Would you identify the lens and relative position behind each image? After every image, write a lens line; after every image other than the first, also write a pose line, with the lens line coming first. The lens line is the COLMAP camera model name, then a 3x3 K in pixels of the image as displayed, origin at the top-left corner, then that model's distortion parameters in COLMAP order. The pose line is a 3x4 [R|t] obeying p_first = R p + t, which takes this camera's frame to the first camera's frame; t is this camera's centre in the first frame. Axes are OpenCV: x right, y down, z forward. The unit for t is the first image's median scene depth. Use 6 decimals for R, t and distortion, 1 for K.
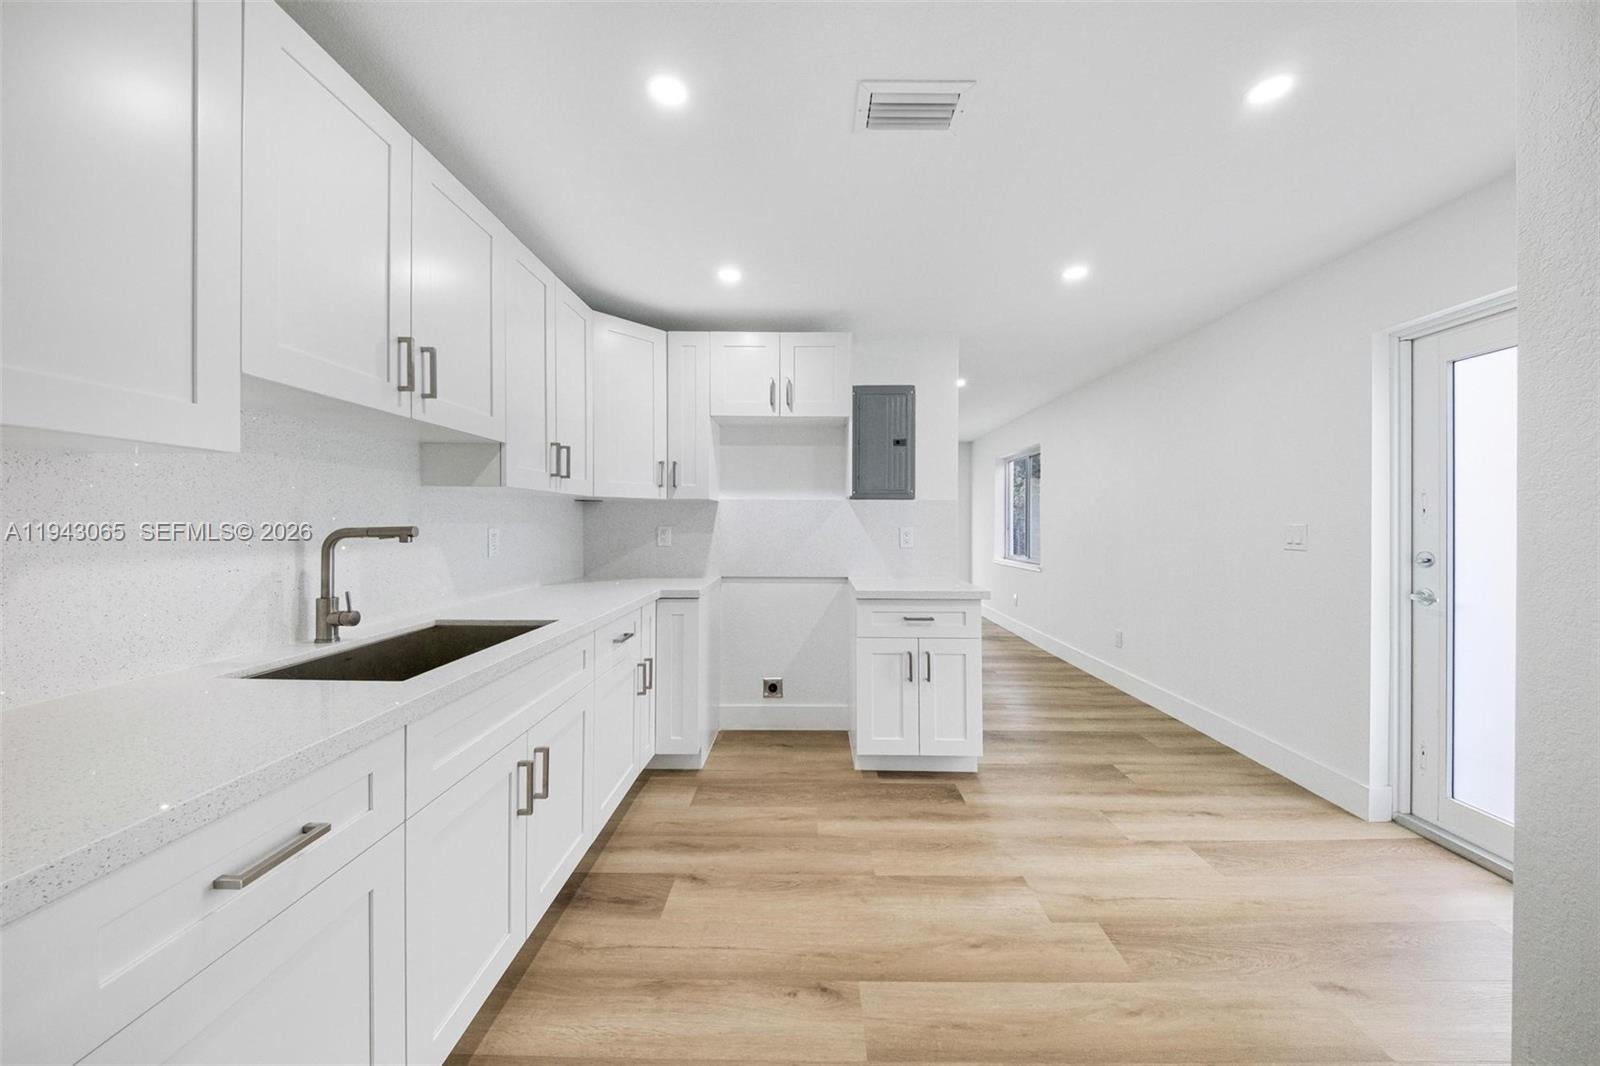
lens RADIAL K [[549.3, 0, 802.9], [0, 549.3, 522.0], [0, 0, 1]] dist [0.049522, -0.023811]
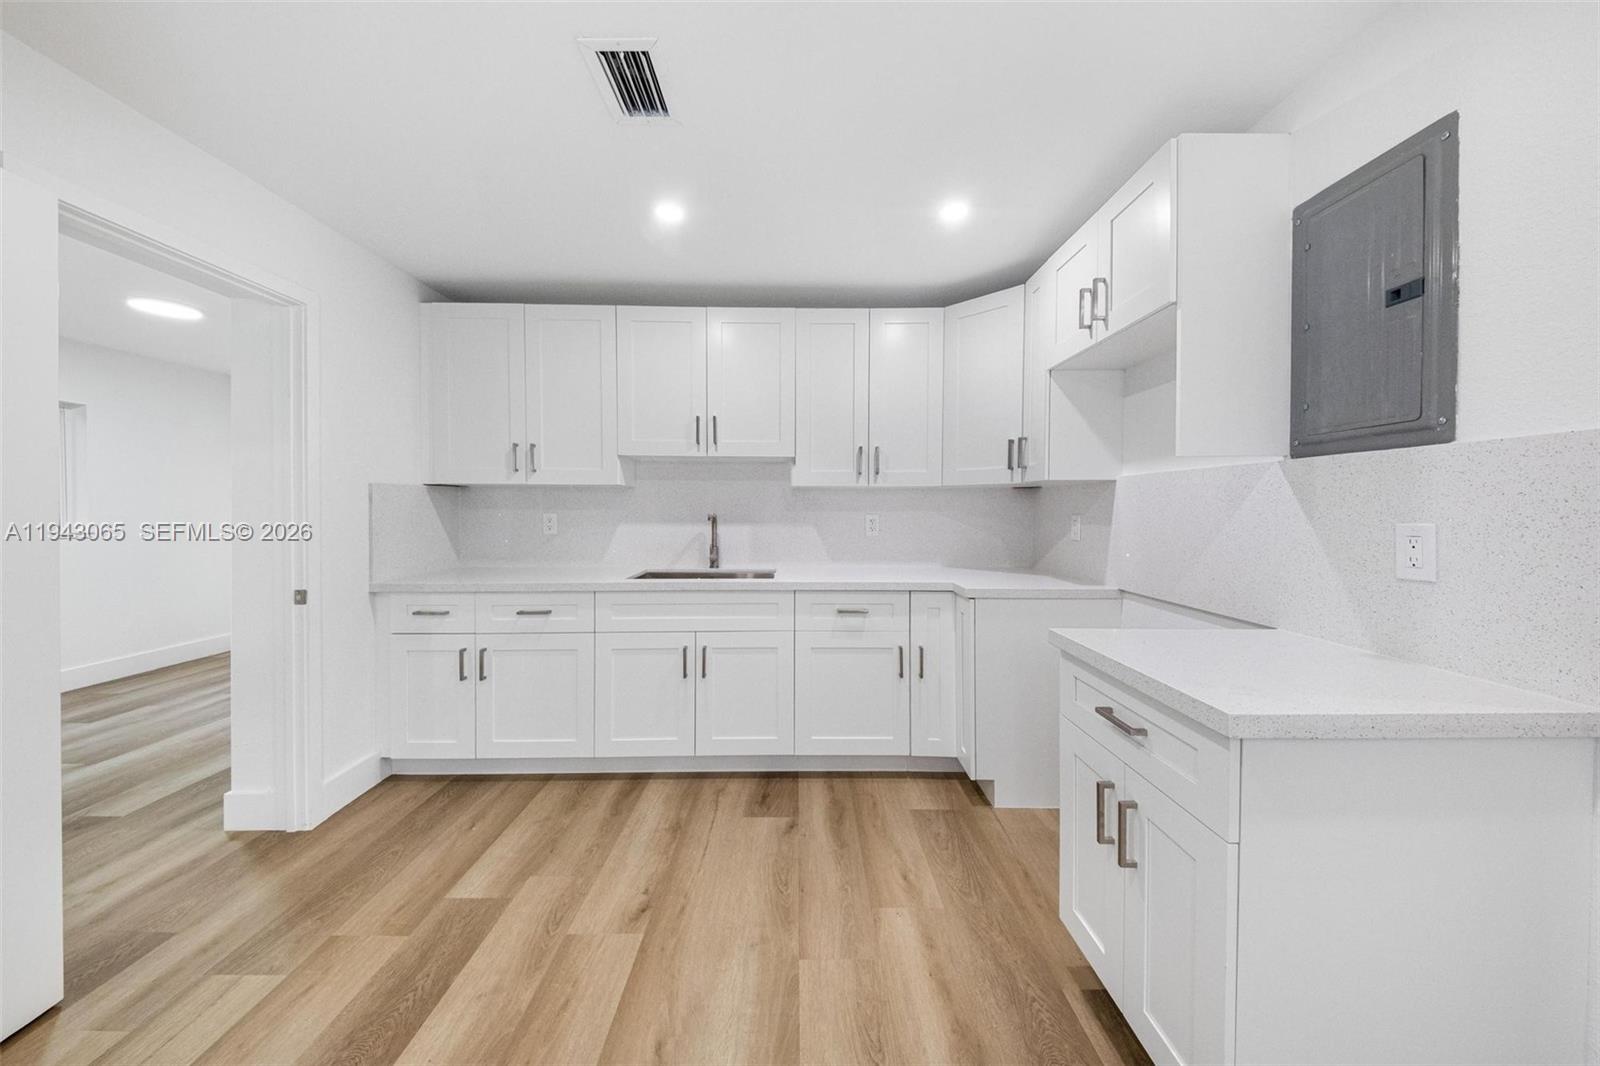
lens RADIAL K [[549.3, 0, 802.9], [0, 549.3, 522.0], [0, 0, 1]] dist [0.049522, -0.023811]
pose [[0.029064, 0.017988, -0.999416, 0.765616], [-0.001118, 0.999838, 0.017963, 0.003672], [0.999577, 0.000595, 0.029079, 0.830745]]
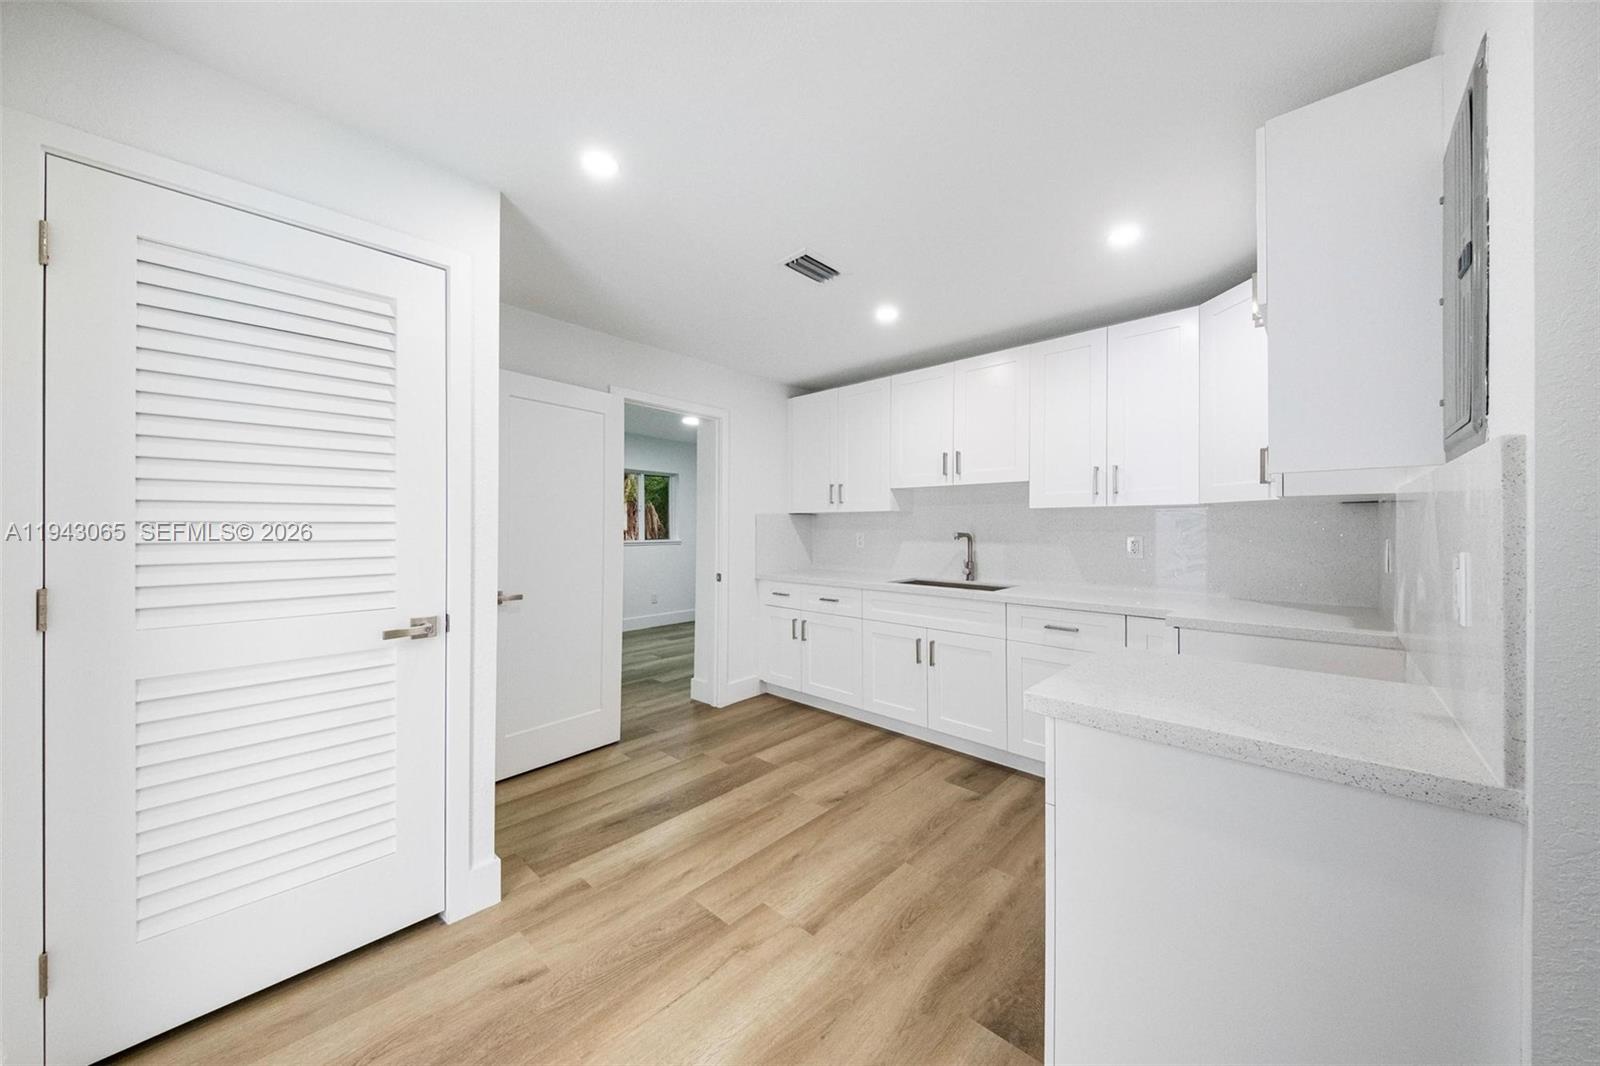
lens RADIAL K [[554.7, 0, 812.9], [0, 554.7, 529.1], [0, 0, 1]] dist [0.055763, -0.024853]
pose [[-0.654290, -0.001654, -0.756242, 0.895545], [-0.003208, 0.999995, 0.000589, -0.002877], [0.756237, 0.002812, -0.654292, 1.328989]]
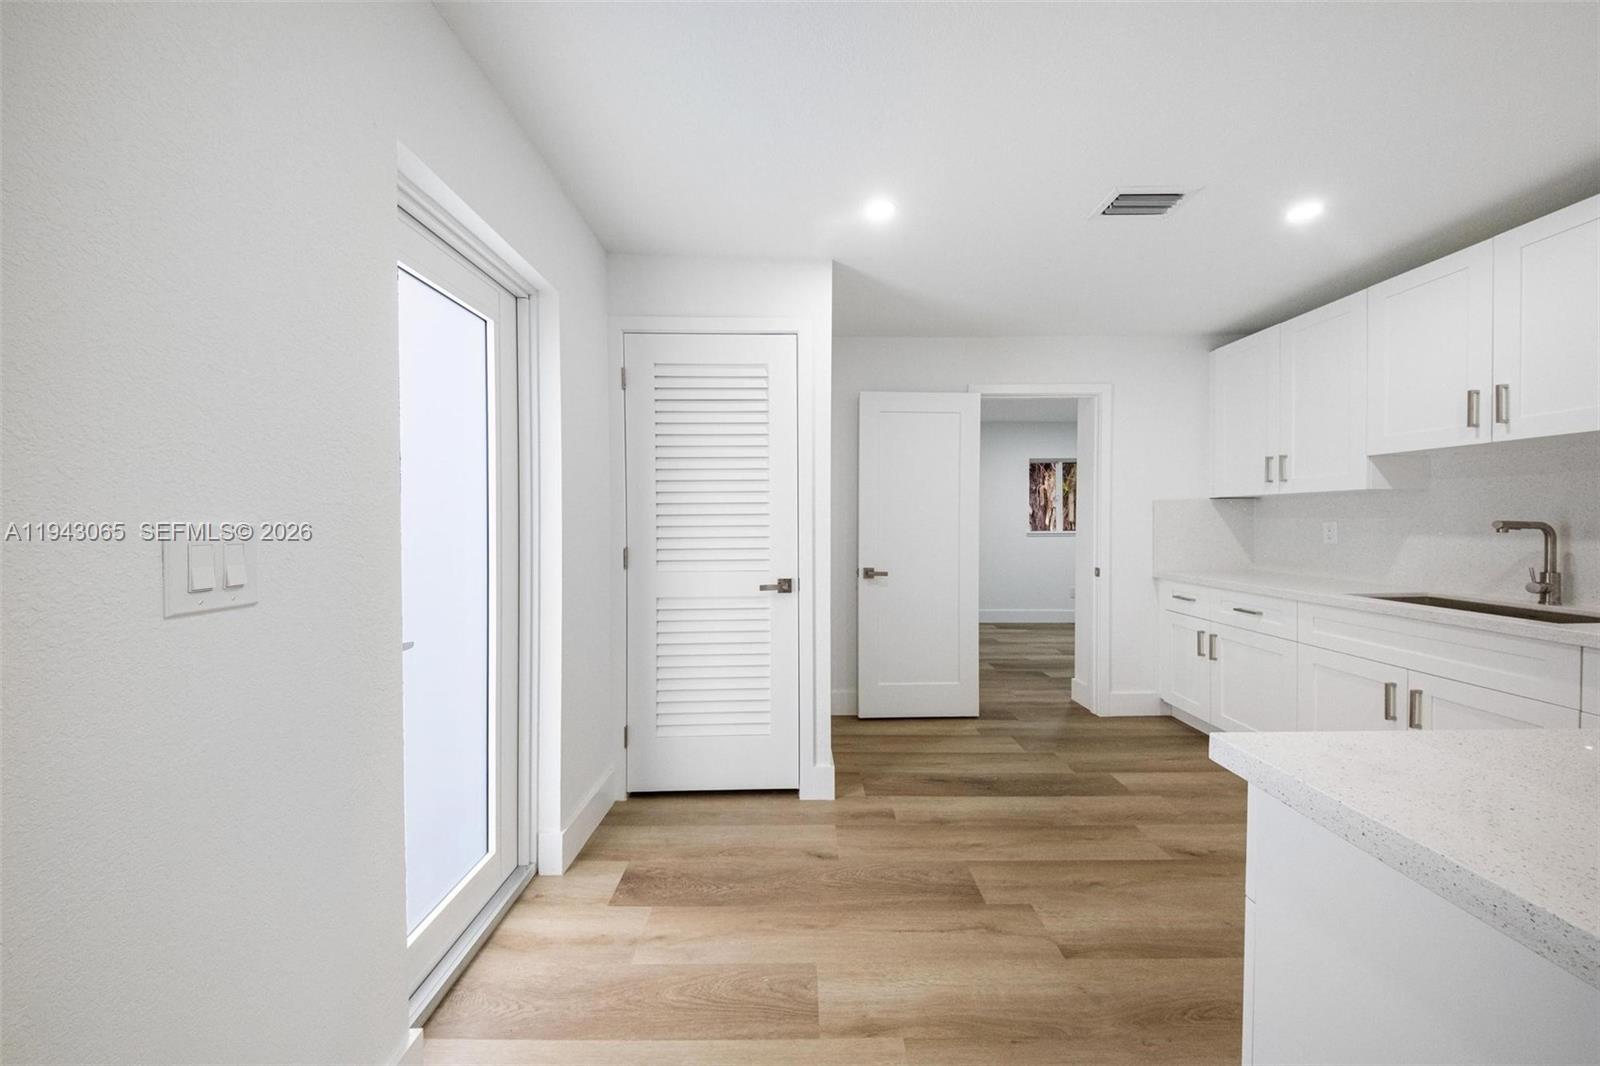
lens RADIAL K [[554.7, 0, 812.9], [0, 554.7, 529.1], [0, 0, 1]] dist [0.055763, -0.024853]
pose [[-0.998855, 0.000234, -0.047831, 0.665842], [-0.000443, 0.999900, 0.014141, 0.006444], [0.047829, 0.014146, -0.998755, 1.503888]]
